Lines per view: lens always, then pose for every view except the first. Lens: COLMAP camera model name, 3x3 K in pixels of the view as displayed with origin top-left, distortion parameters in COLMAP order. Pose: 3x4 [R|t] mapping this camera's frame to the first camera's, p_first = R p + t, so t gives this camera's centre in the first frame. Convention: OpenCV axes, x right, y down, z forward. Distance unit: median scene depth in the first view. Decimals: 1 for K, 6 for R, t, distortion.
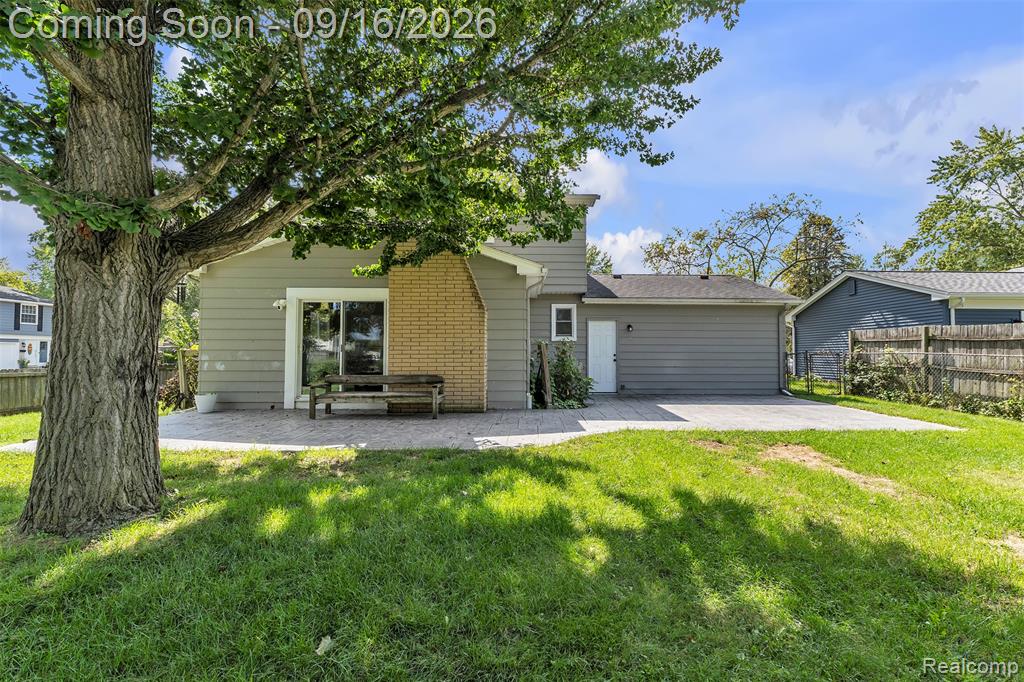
lens RADIAL K [[462.6, 0, 542.0], [0, 462.6, 339.8], [0, 0, 1]] dist [0.003979, 0.000510]
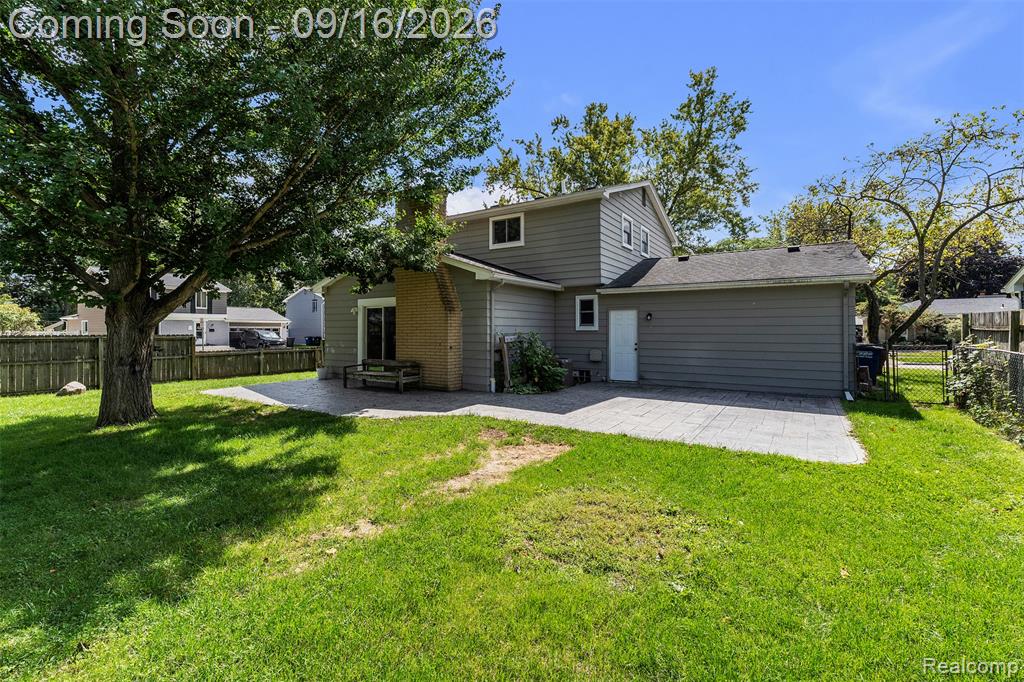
lens RADIAL K [[446.2, 0, 514.3], [0, 446.2, 333.4], [0, 0, 1]] dist [-0.000494, 0.000024]
pose [[0.822327, 0.000288, -0.569015, 0.613572], [0.021685, 0.999258, 0.031845, -0.032906], [0.568602, -0.038526, 0.821710, 0.083922]]
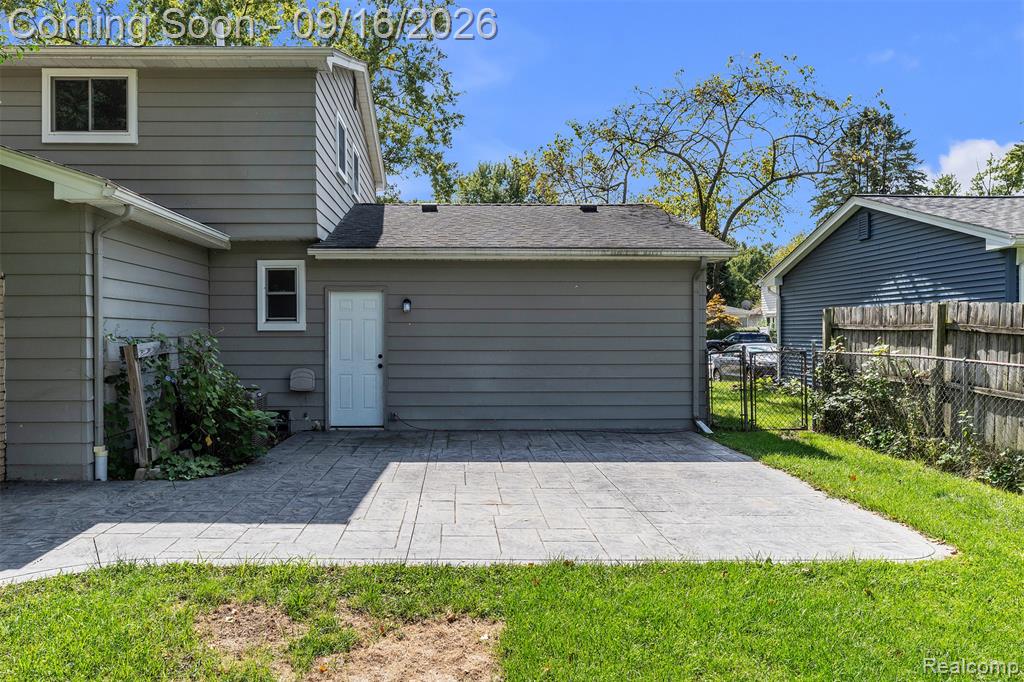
lens RADIAL K [[705.6, 0, 466.2], [0, 705.6, 338.6], [0, 0, 1]] dist [-0.004310, -0.000613]
pose [[0.999931, -0.003524, -0.011188, 0.333499], [0.003975, 0.999169, 0.040557, -0.024707], [0.011035, -0.040598, 0.999115, 0.245426]]
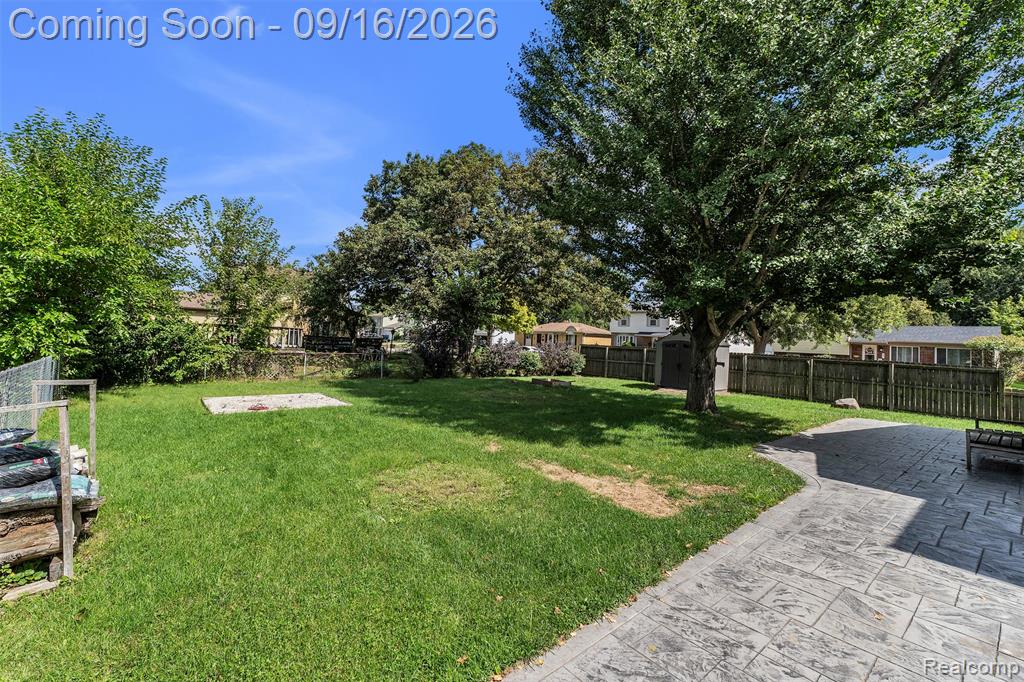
lens RADIAL K [[446.2, 0, 514.3], [0, 446.2, 333.4], [0, 0, 1]] dist [-0.000494, 0.000024]
pose [[-0.775677, -0.043058, -0.629660, 0.723041], [-0.026558, 0.999013, -0.035599, -0.019681], [0.630571, -0.010891, -0.776055, 0.859216]]
